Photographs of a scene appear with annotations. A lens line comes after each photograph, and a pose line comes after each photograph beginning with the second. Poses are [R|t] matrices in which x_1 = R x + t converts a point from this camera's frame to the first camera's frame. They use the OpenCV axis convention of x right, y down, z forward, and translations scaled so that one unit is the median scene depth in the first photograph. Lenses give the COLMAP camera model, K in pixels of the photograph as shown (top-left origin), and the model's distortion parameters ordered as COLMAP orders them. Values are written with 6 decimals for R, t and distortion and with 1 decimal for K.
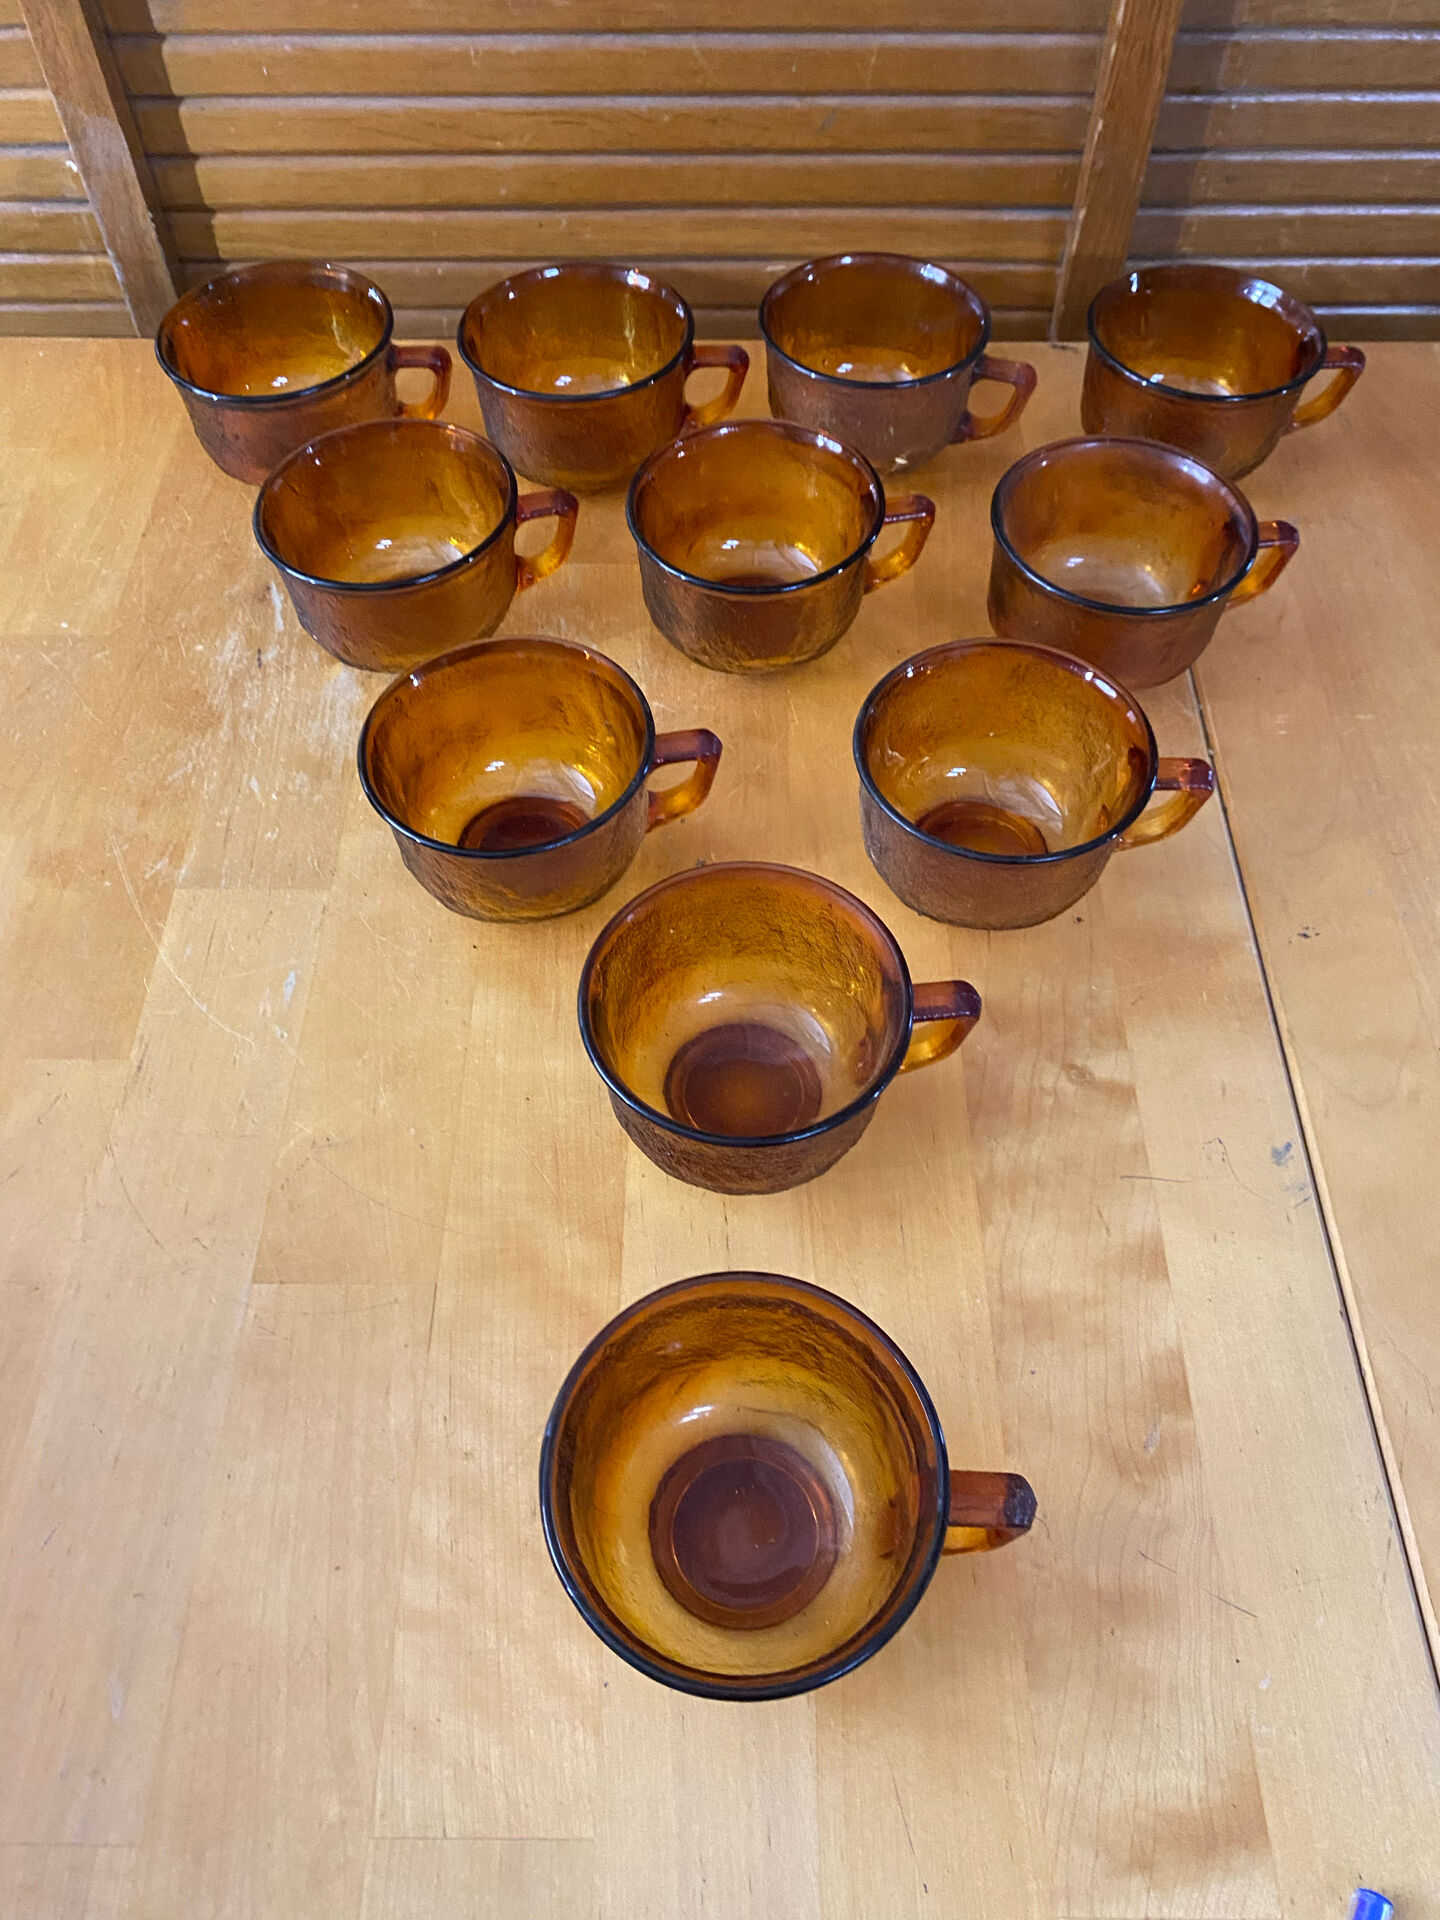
lens RADIAL K [[1465.9, 0, 723.8], [0, 1465.9, 939.0], [0, 0, 1]] dist [0.008705, -0.004300]
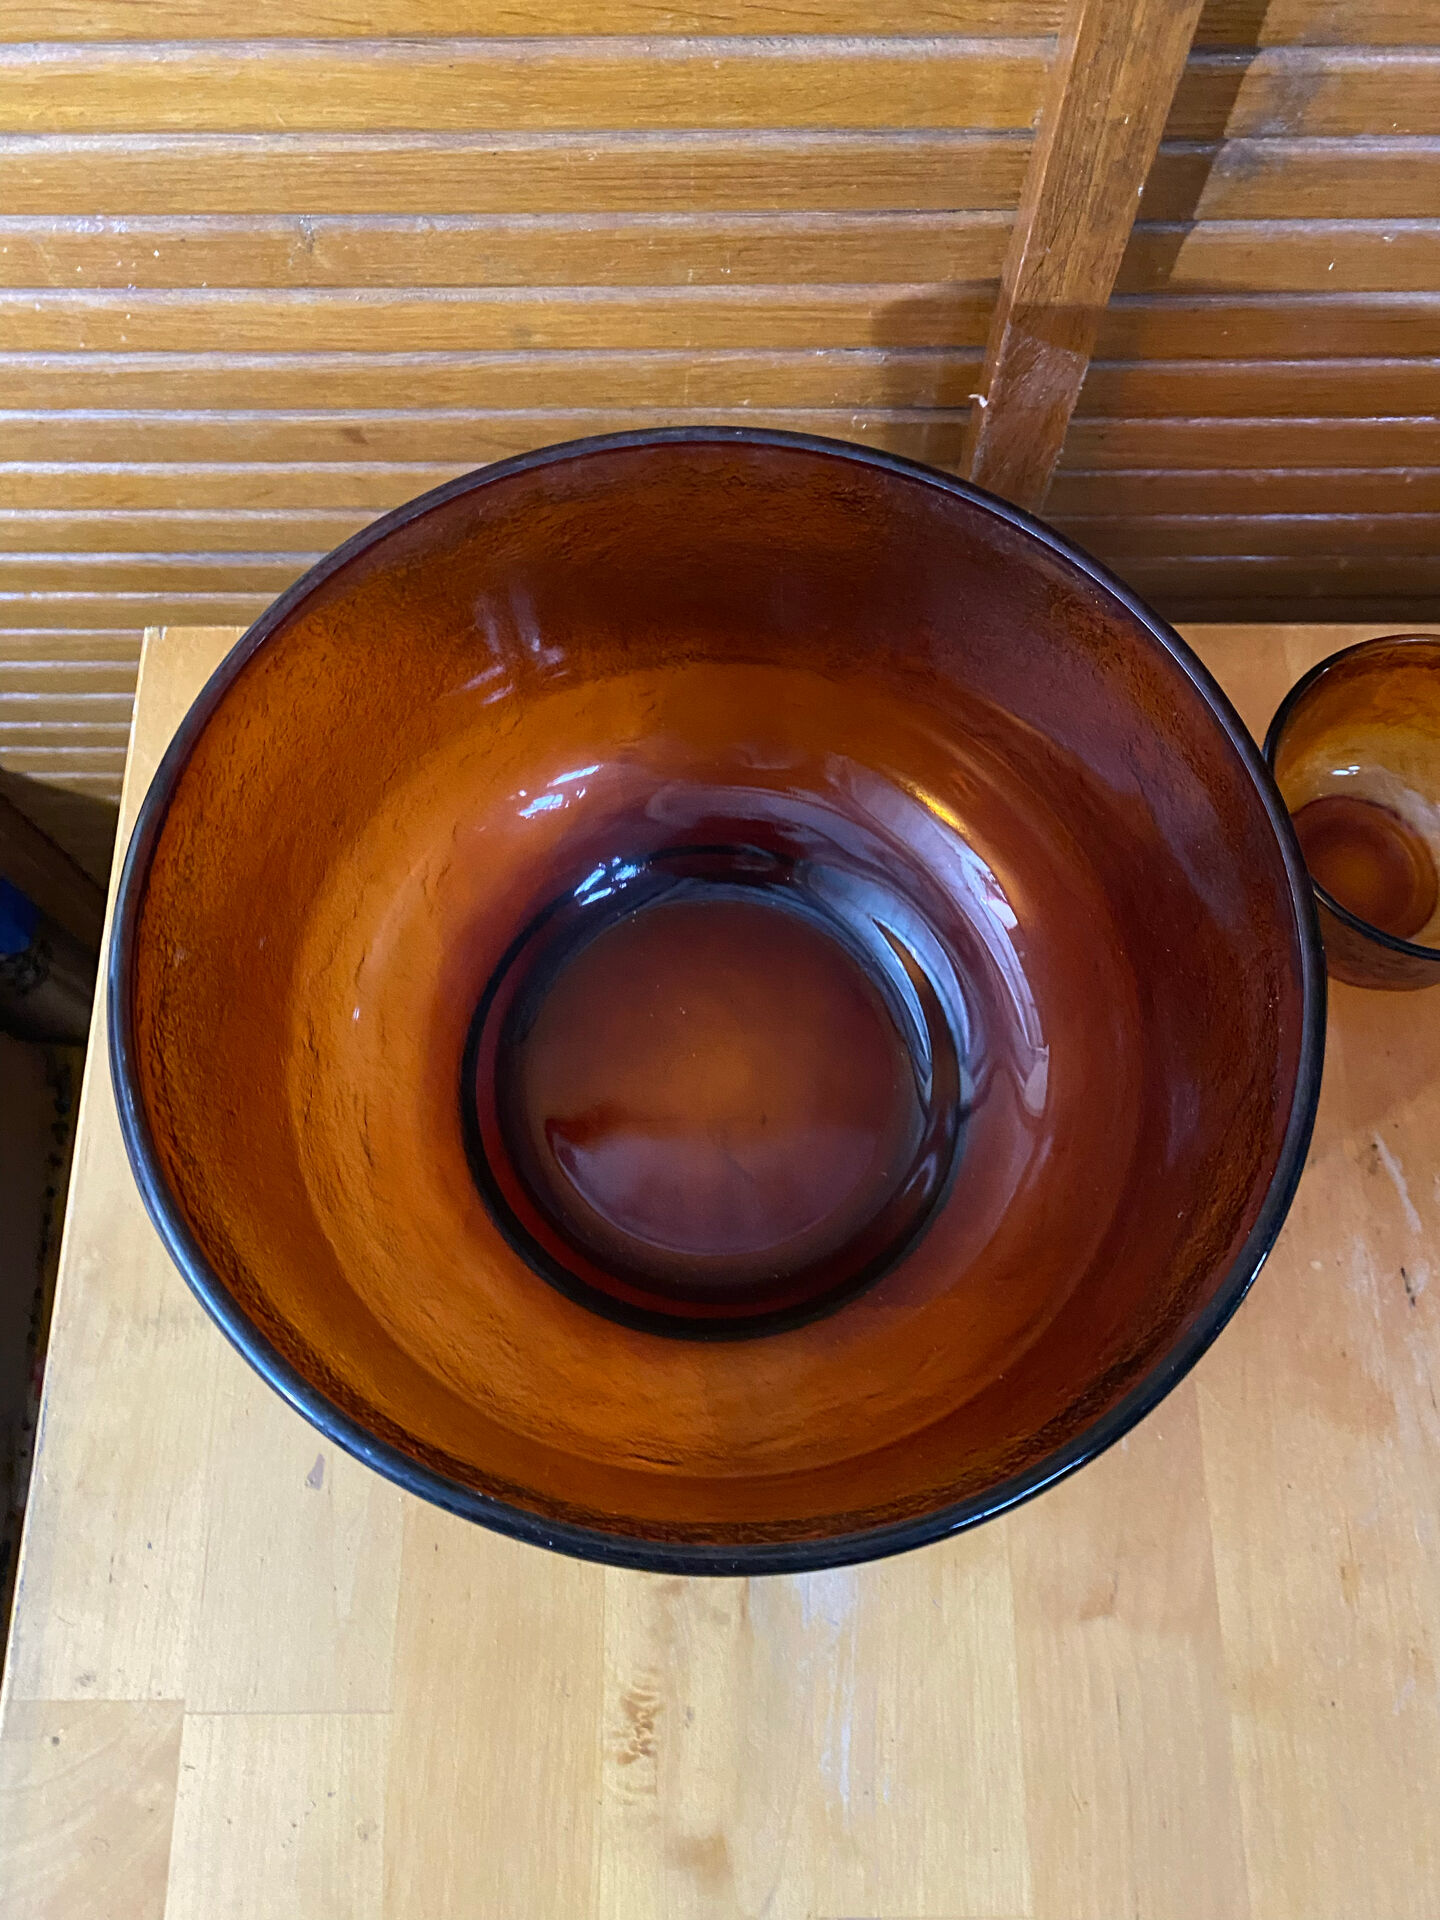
lens RADIAL K [[1462.7, 0, 703.5], [0, 1462.7, 955.9], [0, 0, 1]] dist [0.006730, -0.004112]
pose [[0.999968, -0.007773, 0.001714, -0.792151], [0.006986, 0.960281, 0.278946, -0.656934], [-0.003814, -0.278926, 0.960305, 0.433992]]
